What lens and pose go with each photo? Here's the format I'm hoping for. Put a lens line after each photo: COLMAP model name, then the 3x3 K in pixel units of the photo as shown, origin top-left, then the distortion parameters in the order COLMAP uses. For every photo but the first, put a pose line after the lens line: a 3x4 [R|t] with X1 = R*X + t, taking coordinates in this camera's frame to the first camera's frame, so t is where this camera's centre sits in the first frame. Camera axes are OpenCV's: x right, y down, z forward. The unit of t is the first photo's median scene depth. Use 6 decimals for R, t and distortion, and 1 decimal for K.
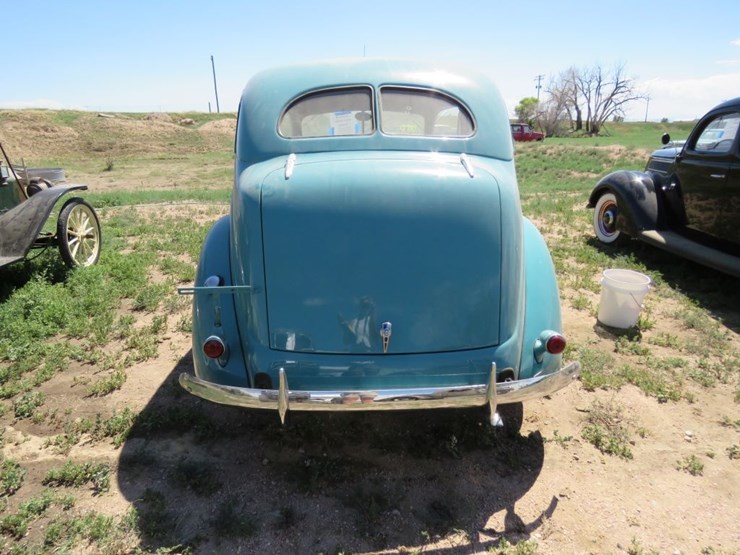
lens RADIAL K [[511.8, 0, 370.0], [0, 511.8, 277.5], [0, 0, 1]] dist [-0.000298, -0.000595]
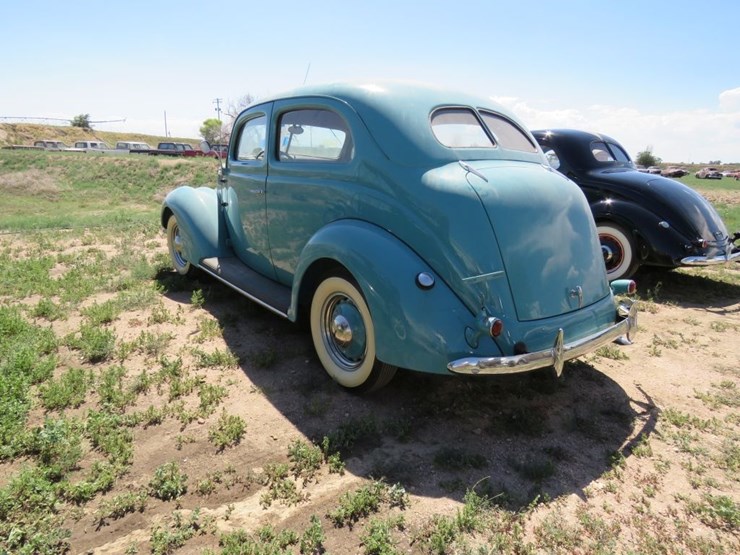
lens RADIAL K [[511.8, 0, 370.0], [0, 511.8, 277.5], [0, 0, 1]] dist [-0.000298, -0.000595]
pose [[0.784701, -0.124449, 0.607253, -0.104103], [0.148368, 0.988872, 0.010934, -0.002355], [-0.601857, 0.081517, 0.794433, 0.022045]]
